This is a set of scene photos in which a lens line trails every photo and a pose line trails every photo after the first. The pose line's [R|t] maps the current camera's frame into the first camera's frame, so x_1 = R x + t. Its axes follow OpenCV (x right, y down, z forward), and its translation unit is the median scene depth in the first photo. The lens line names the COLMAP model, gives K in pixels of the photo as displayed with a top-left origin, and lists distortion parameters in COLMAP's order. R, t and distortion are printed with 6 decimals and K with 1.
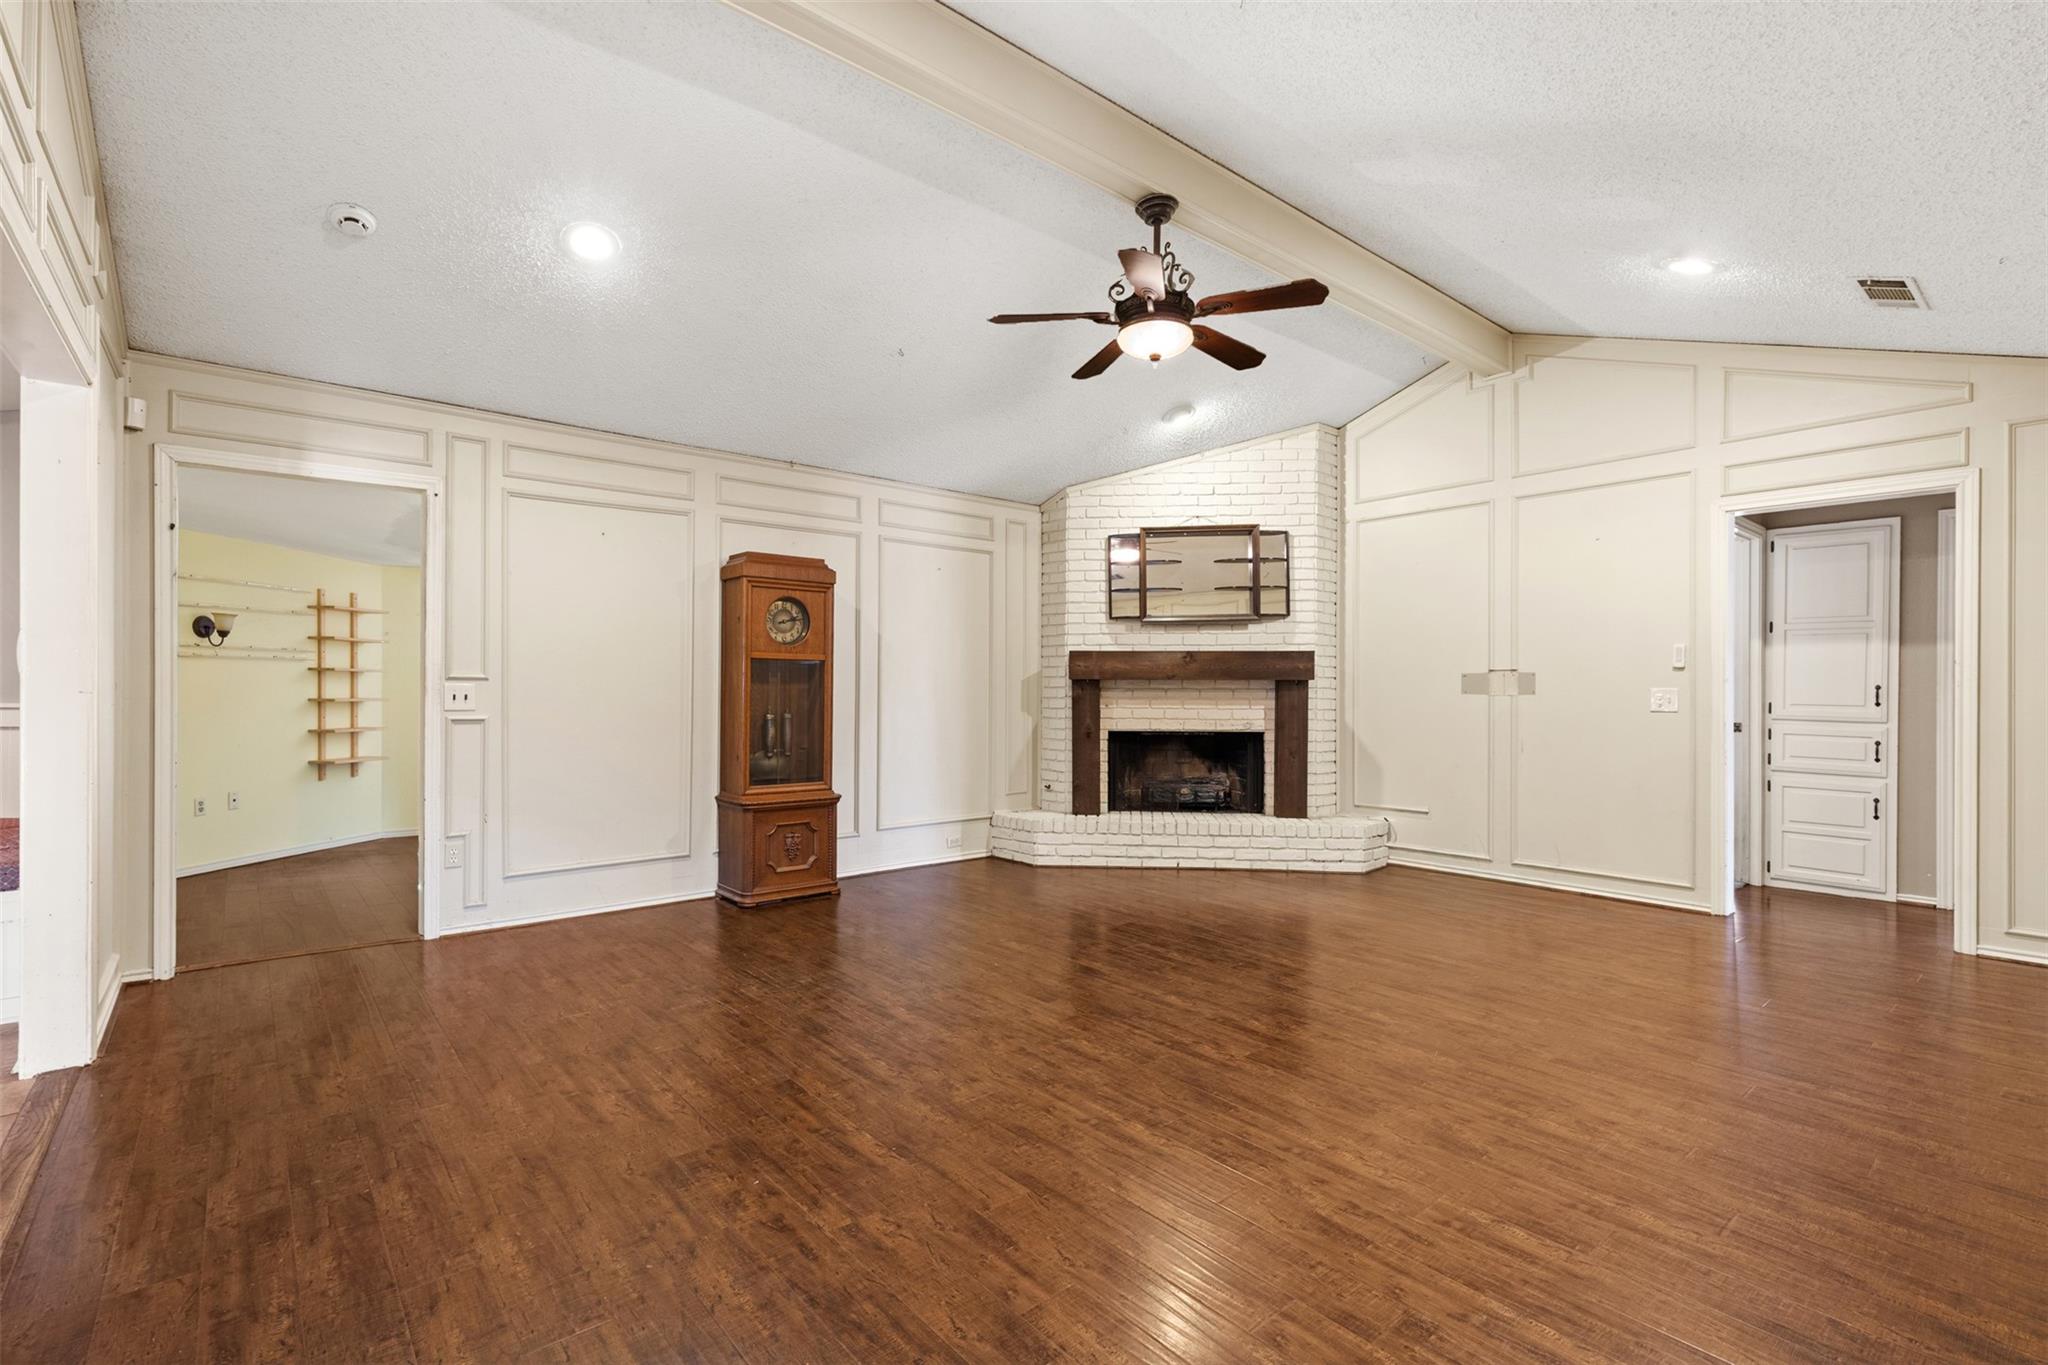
lens RADIAL K [[922.2, 0, 1022.5], [0, 922.2, 680.9], [0, 0, 1]] dist [0.008298, -0.001590]
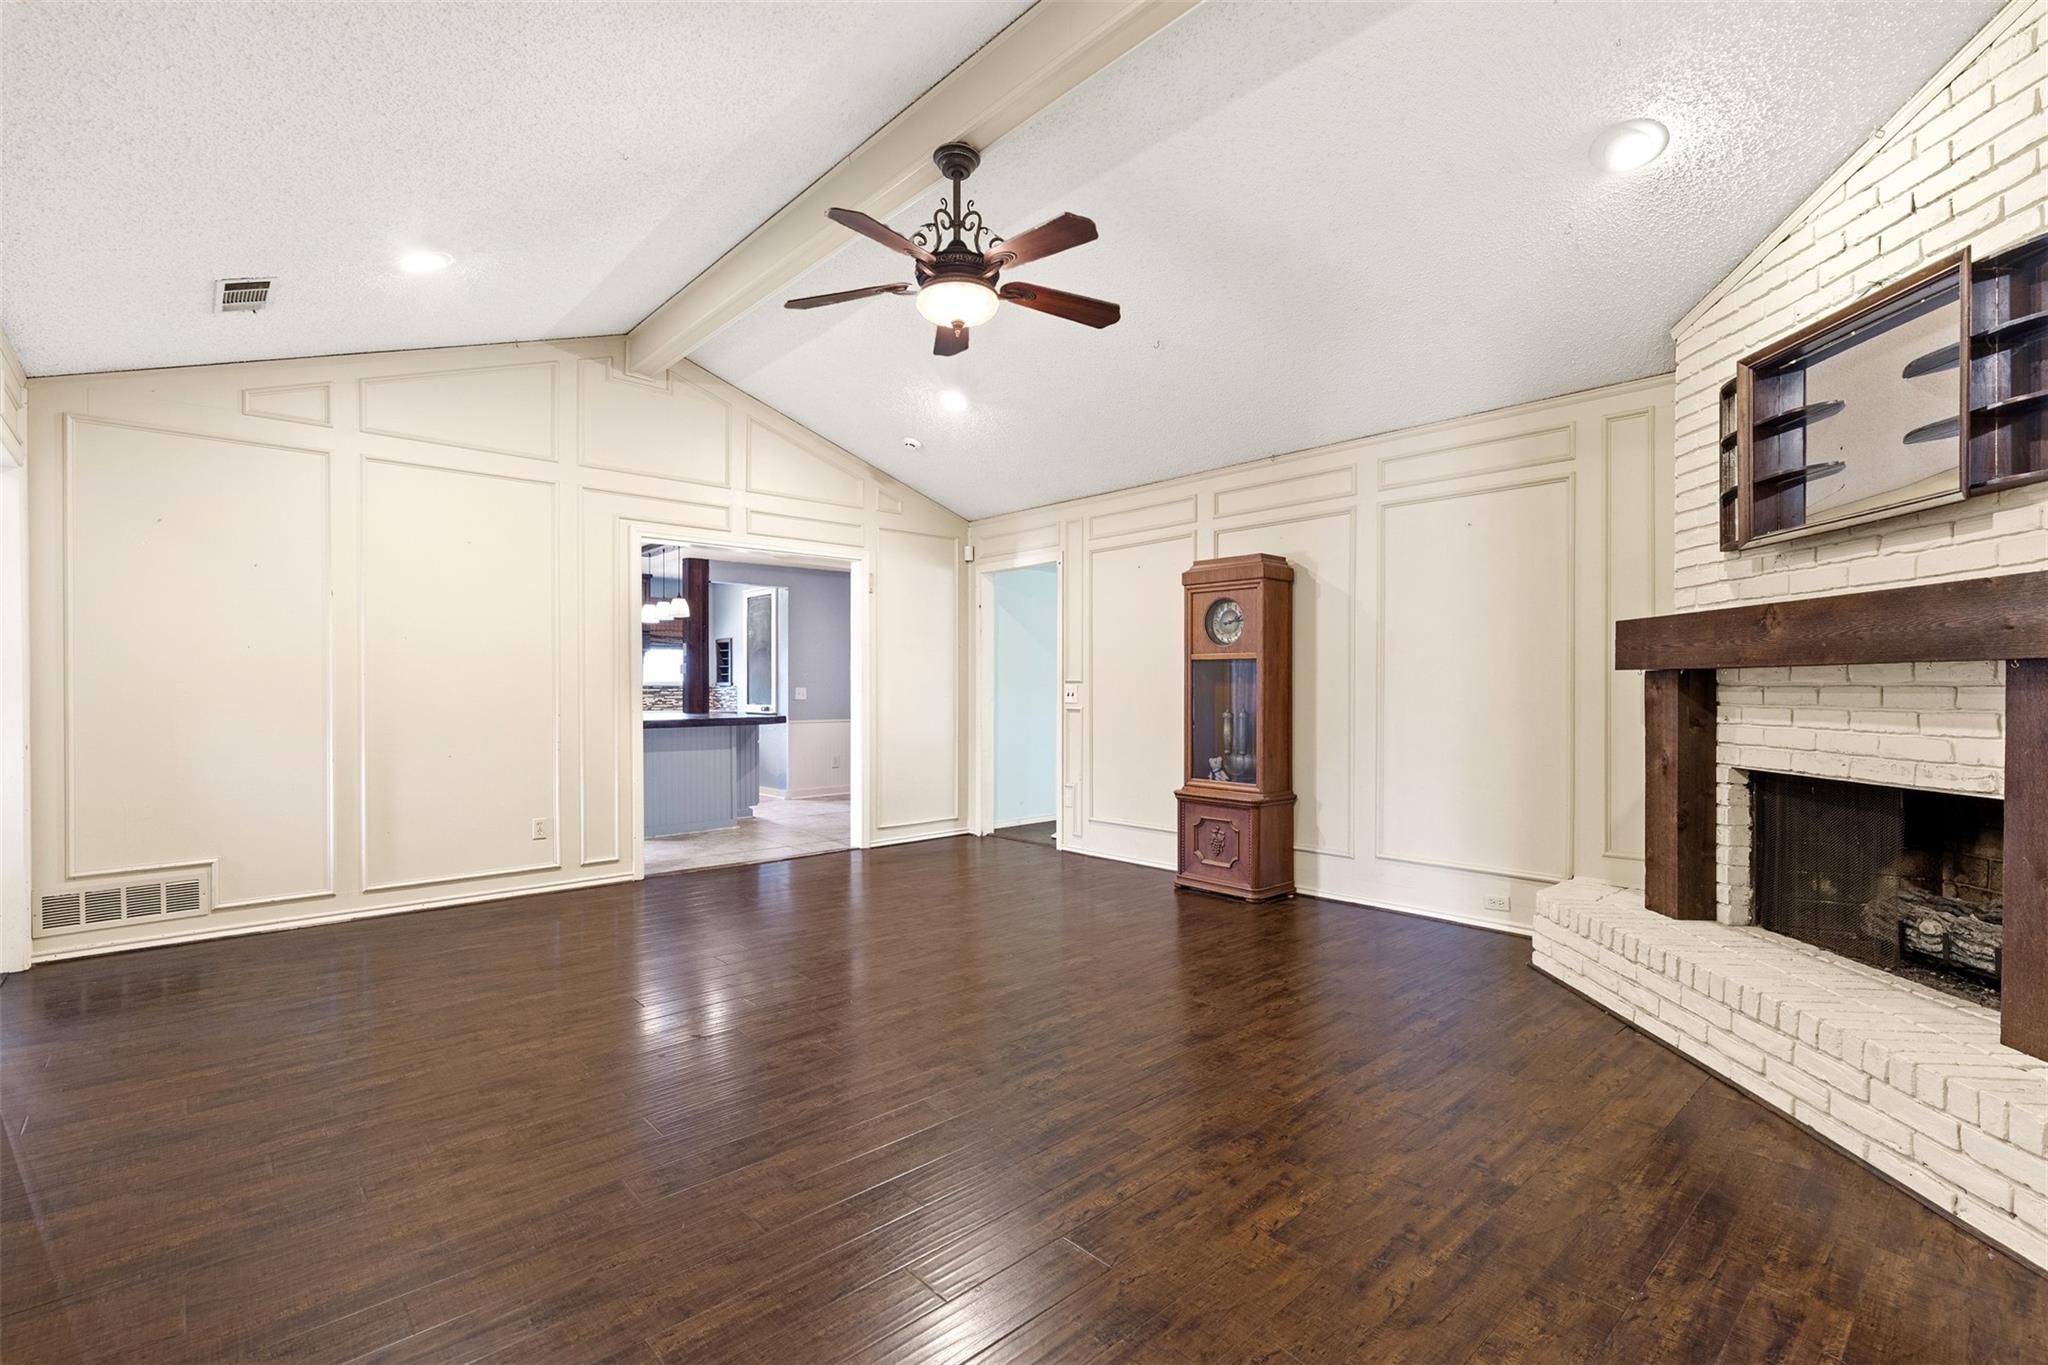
lens RADIAL K [[922.2, 0, 1025.7], [0, 922.2, 684.6], [0, 0, 1]] dist [0.008298, -0.001590]
pose [[0.039667, -0.006404, -0.999192, 0.606787], [0.010839, 0.999923, -0.005979, 0.006507], [0.999154, -0.010593, 0.039733, 0.591350]]
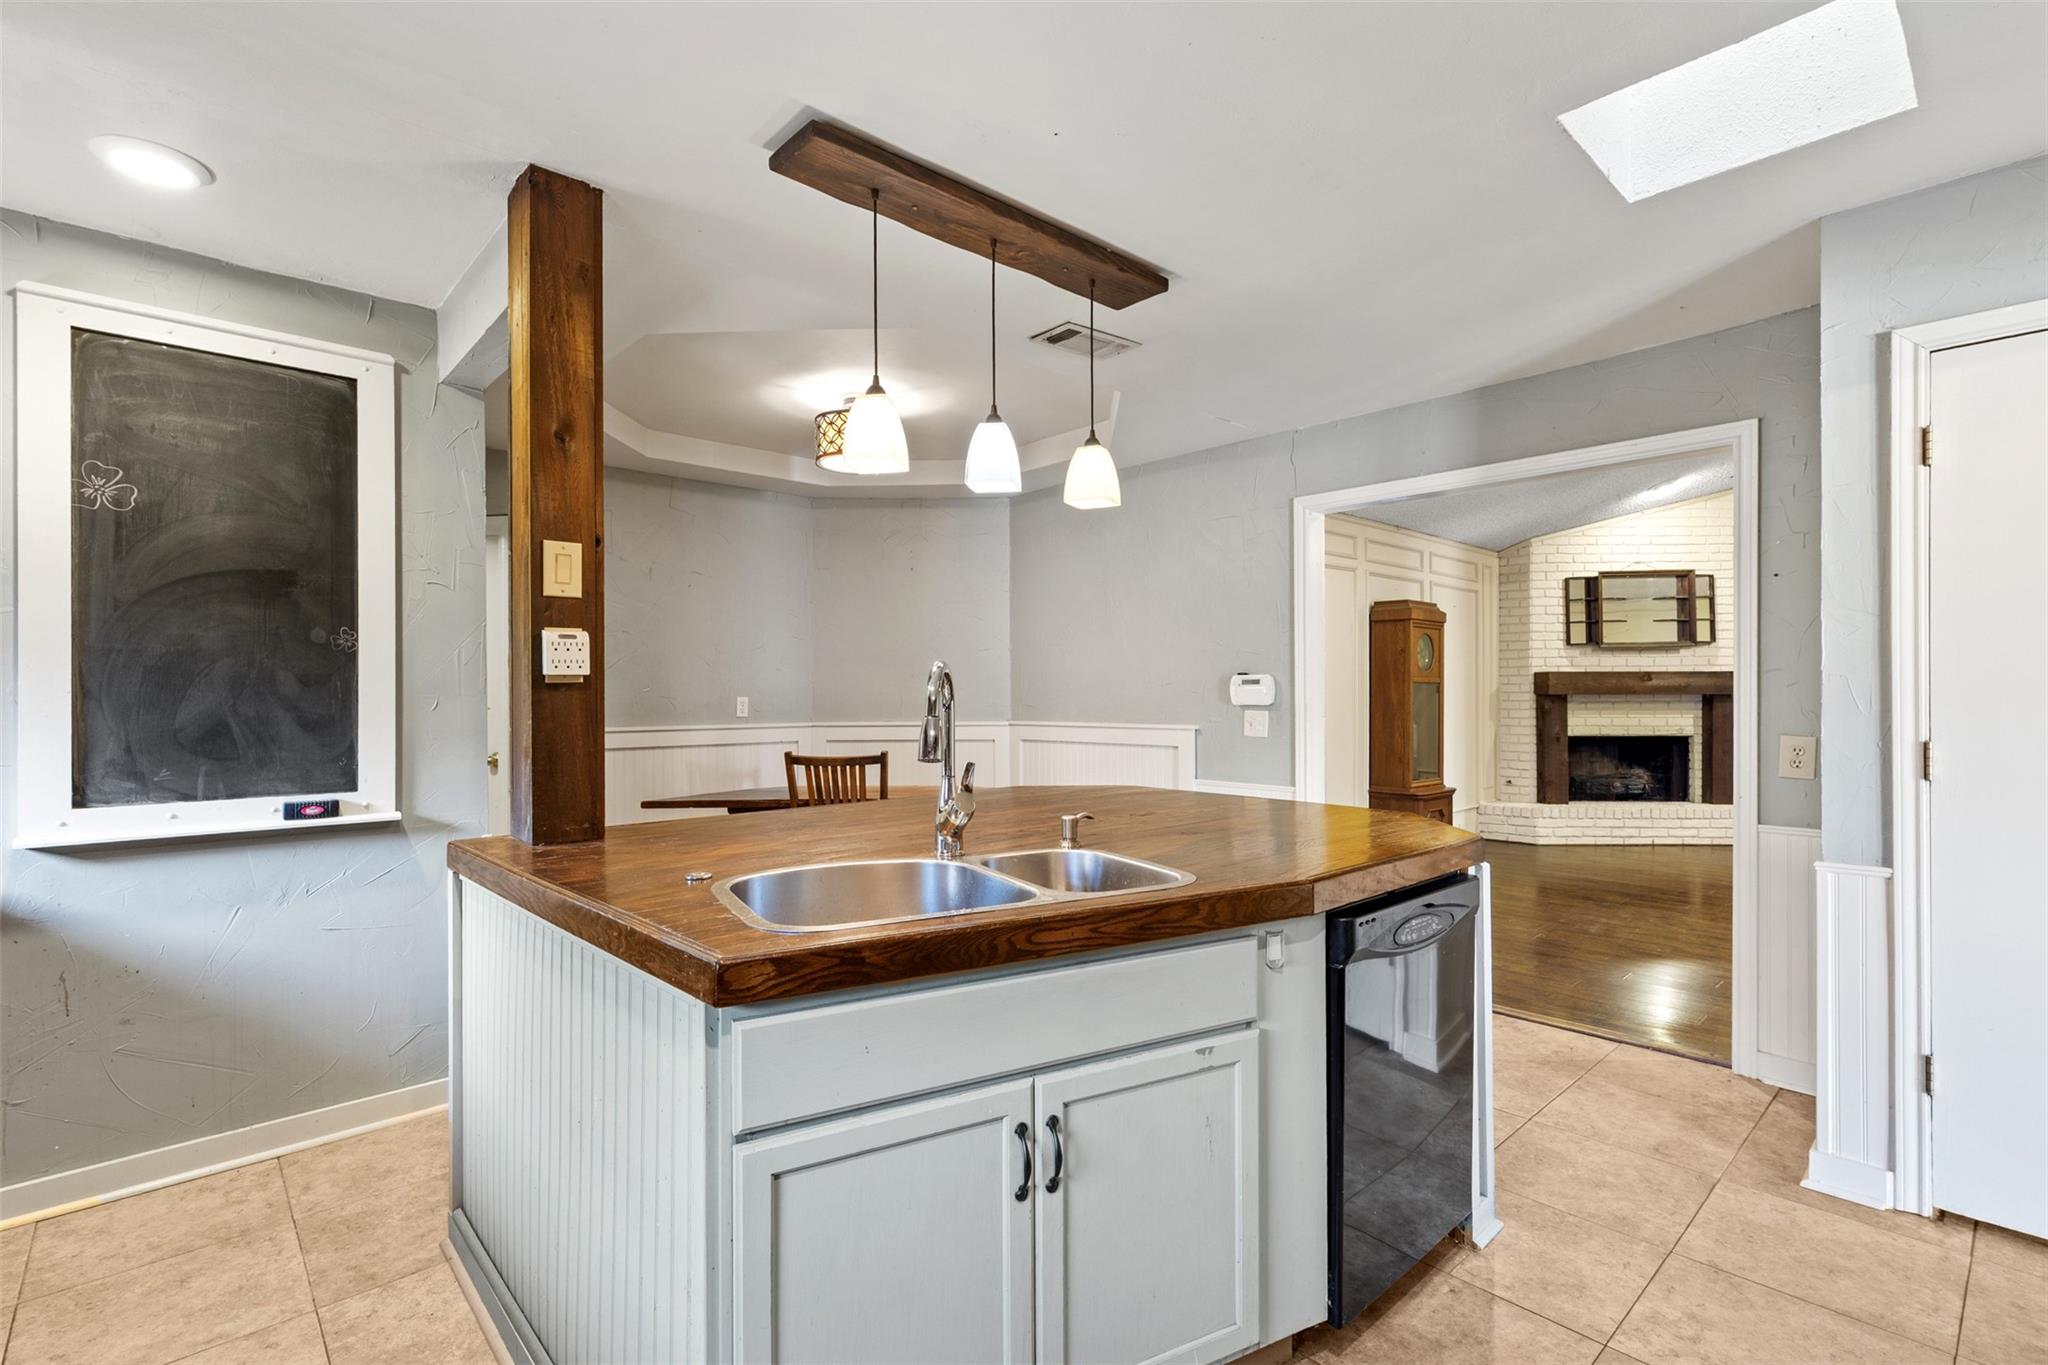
lens RADIAL K [[922.2, 0, 1027.5], [0, 922.2, 689.5], [0, 0, 1]] dist [0.008298, -0.001590]
pose [[0.998727, -0.004878, 0.050205, -0.696166], [0.004411, 0.999946, 0.009406, -0.022977], [-0.050249, -0.009172, 0.998695, -0.201676]]
